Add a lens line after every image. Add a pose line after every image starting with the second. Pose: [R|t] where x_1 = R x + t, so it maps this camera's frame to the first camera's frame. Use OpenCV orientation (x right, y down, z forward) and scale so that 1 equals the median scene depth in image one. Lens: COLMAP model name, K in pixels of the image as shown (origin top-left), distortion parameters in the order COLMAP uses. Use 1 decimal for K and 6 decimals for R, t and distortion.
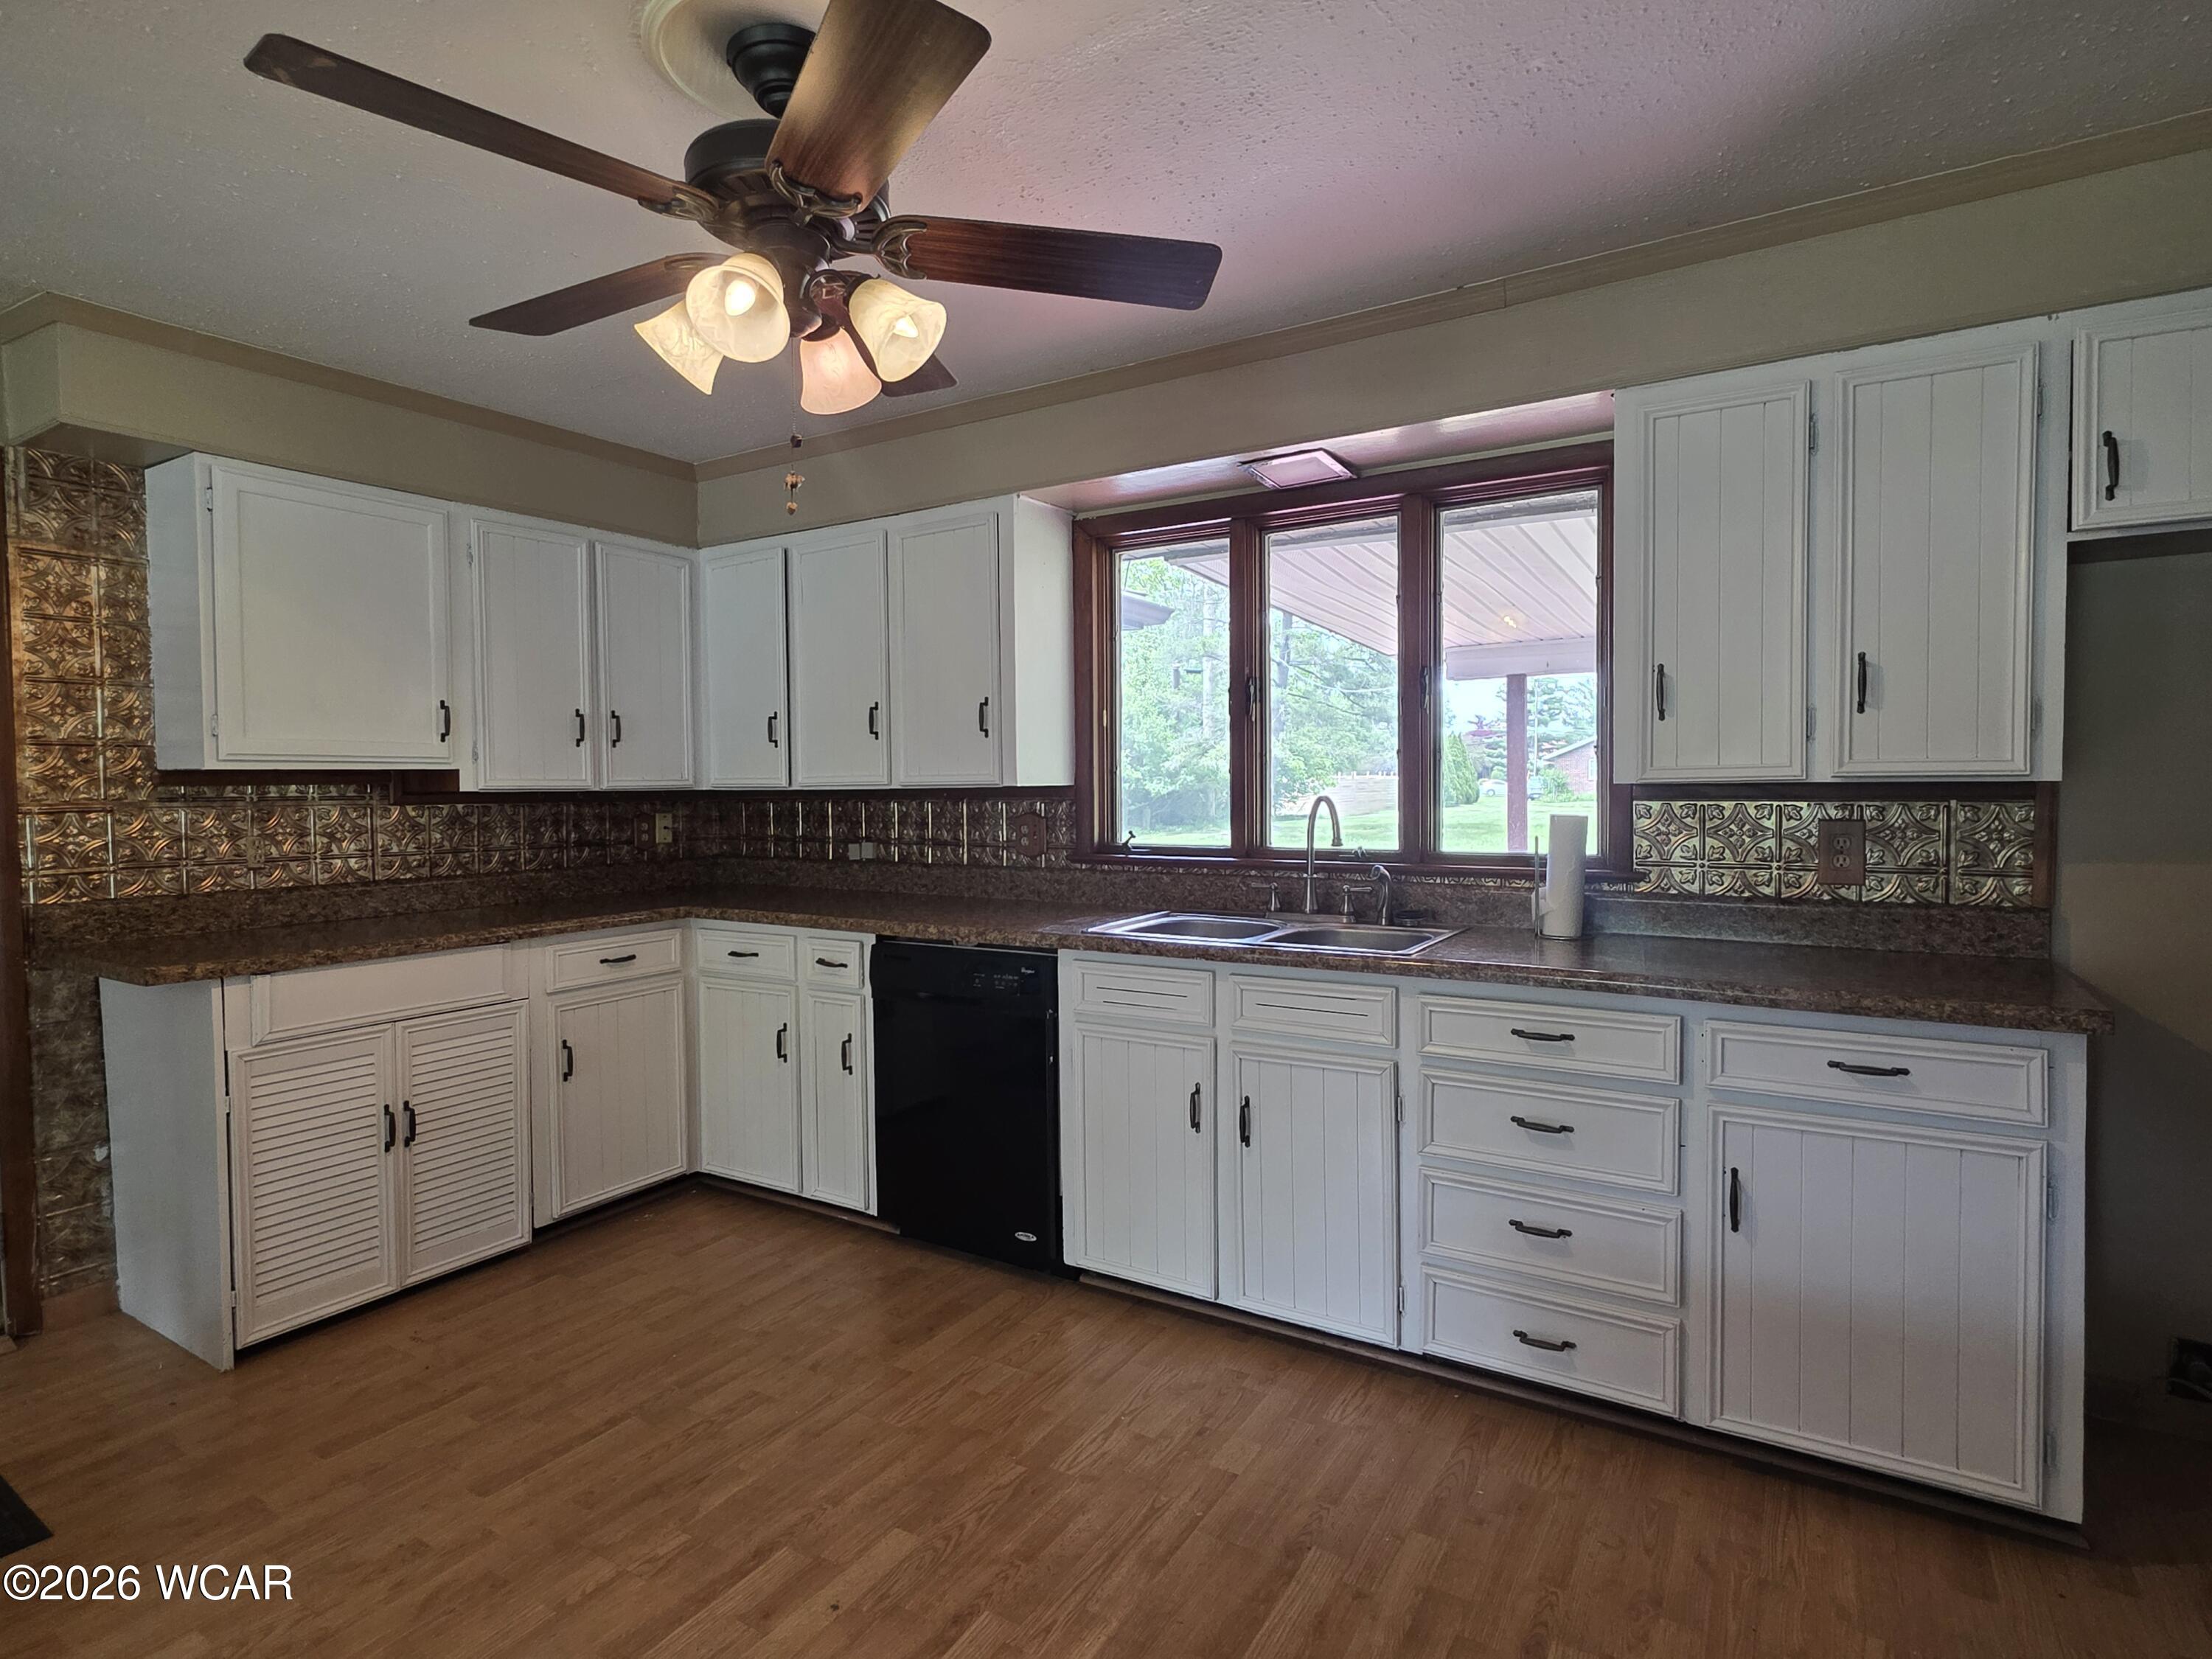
lens RADIAL K [[1162.3, 0, 1102.7], [0, 1162.3, 815.3], [0, 0, 1]] dist [0.013606, -0.001581]
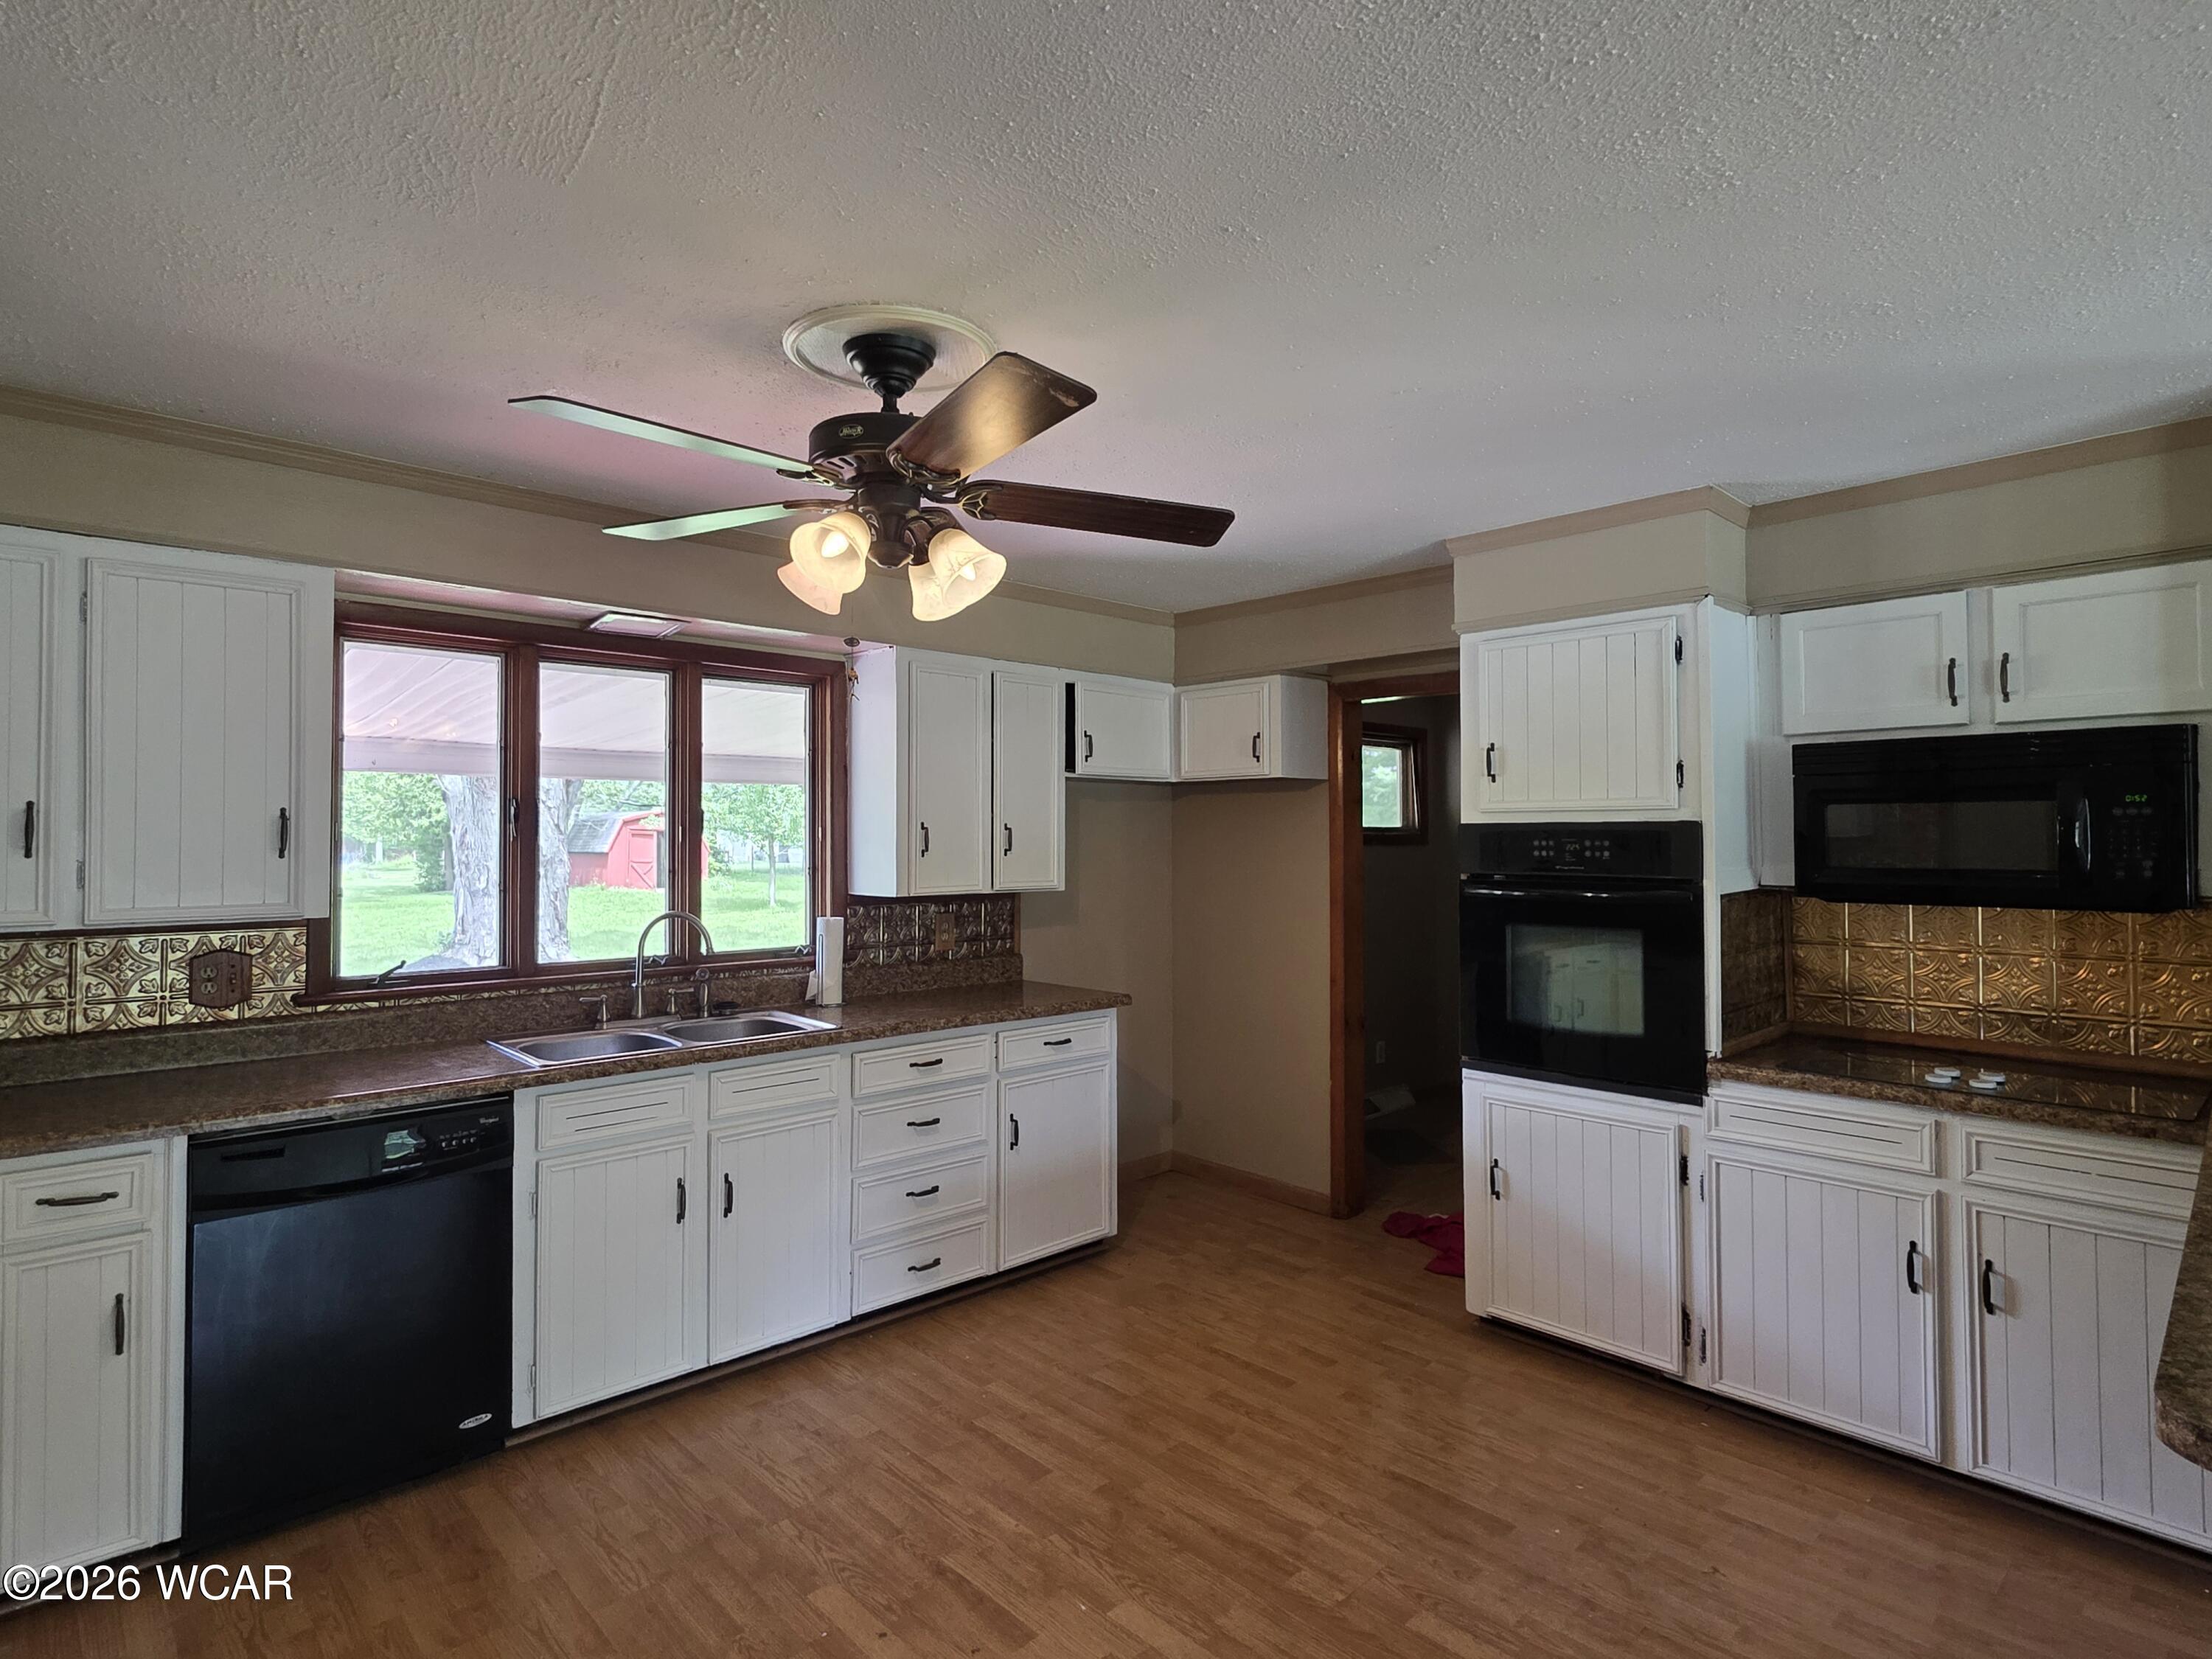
lens RADIAL K [[1162.3, 0, 1102.7], [0, 1162.3, 815.3], [0, 0, 1]] dist [0.013606, -0.001581]
pose [[0.263746, 0.029741, 0.964133, -0.897373], [0.028366, 0.998853, -0.038571, -0.061462], [-0.964175, 0.037522, 0.262600, 0.303966]]
